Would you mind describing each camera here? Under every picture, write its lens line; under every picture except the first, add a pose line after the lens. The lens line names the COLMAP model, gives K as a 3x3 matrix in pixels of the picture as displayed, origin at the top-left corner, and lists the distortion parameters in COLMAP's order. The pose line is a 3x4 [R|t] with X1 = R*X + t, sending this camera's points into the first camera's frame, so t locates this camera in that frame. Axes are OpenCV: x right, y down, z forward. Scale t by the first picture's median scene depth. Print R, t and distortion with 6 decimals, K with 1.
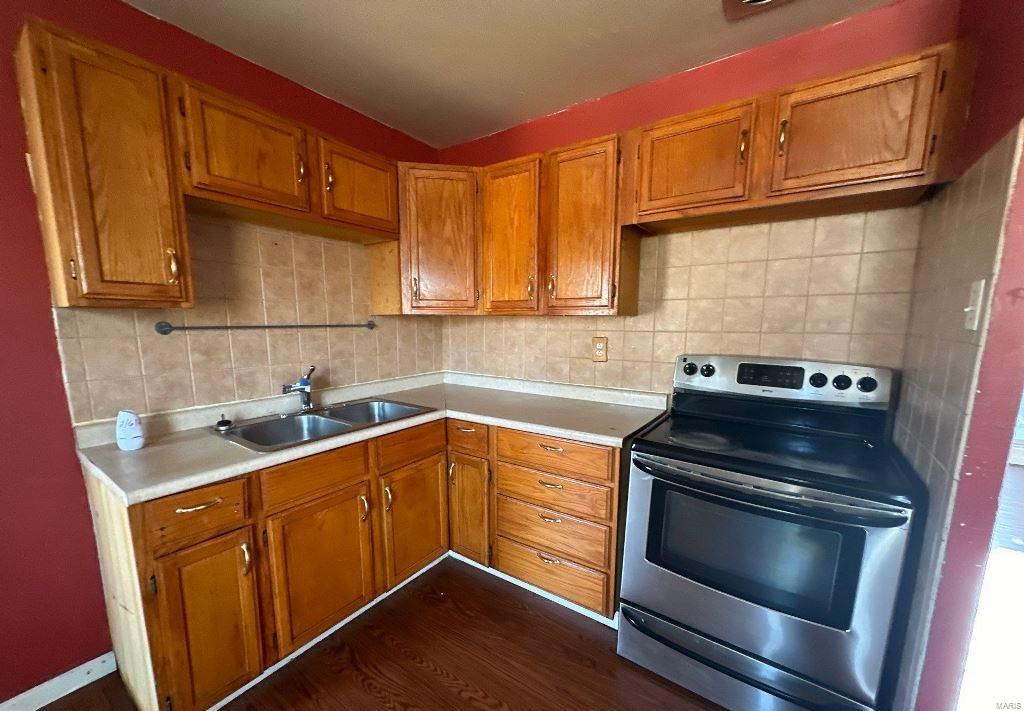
lens RADIAL K [[413.2, 0, 515.2], [0, 413.2, 385.1], [0, 0, 1]] dist [0.000439, -0.000204]
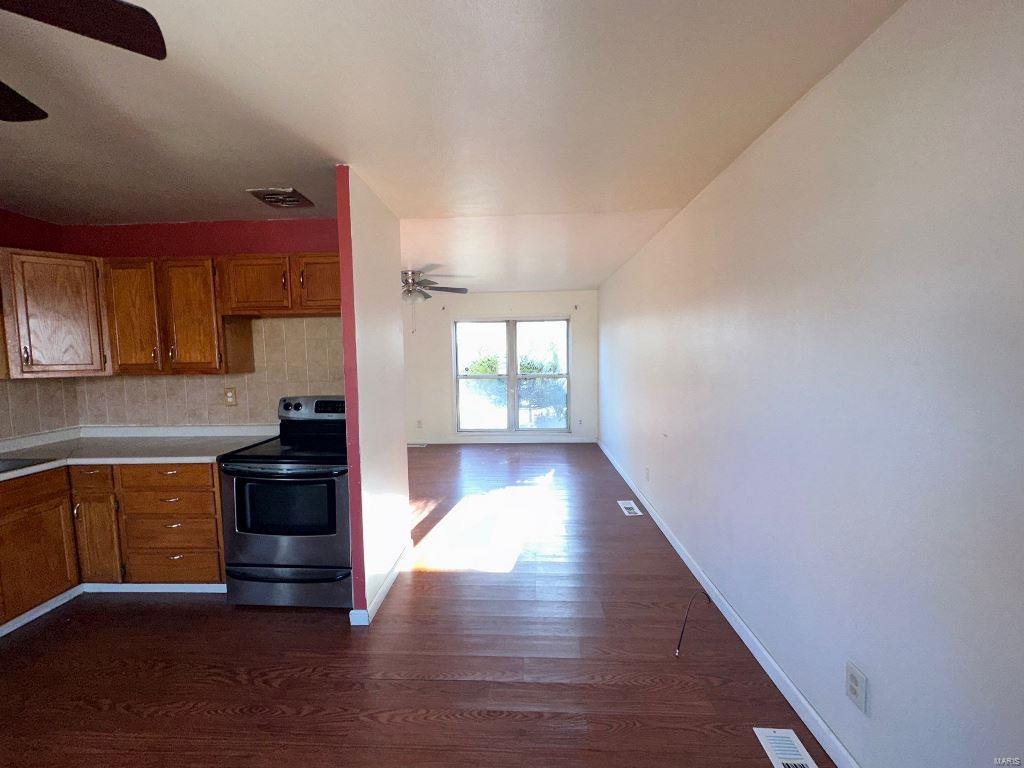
lens RADIAL K [[408.0, 0, 512.2], [0, 408.0, 384.4], [0, 0, 1]] dist [-0.001303, 0.000320]
pose [[0.843559, -0.057807, 0.533916, 0.335505], [0.103430, 0.993065, -0.055894, 0.052865], [-0.526982, 0.102373, 0.843688, -0.758238]]
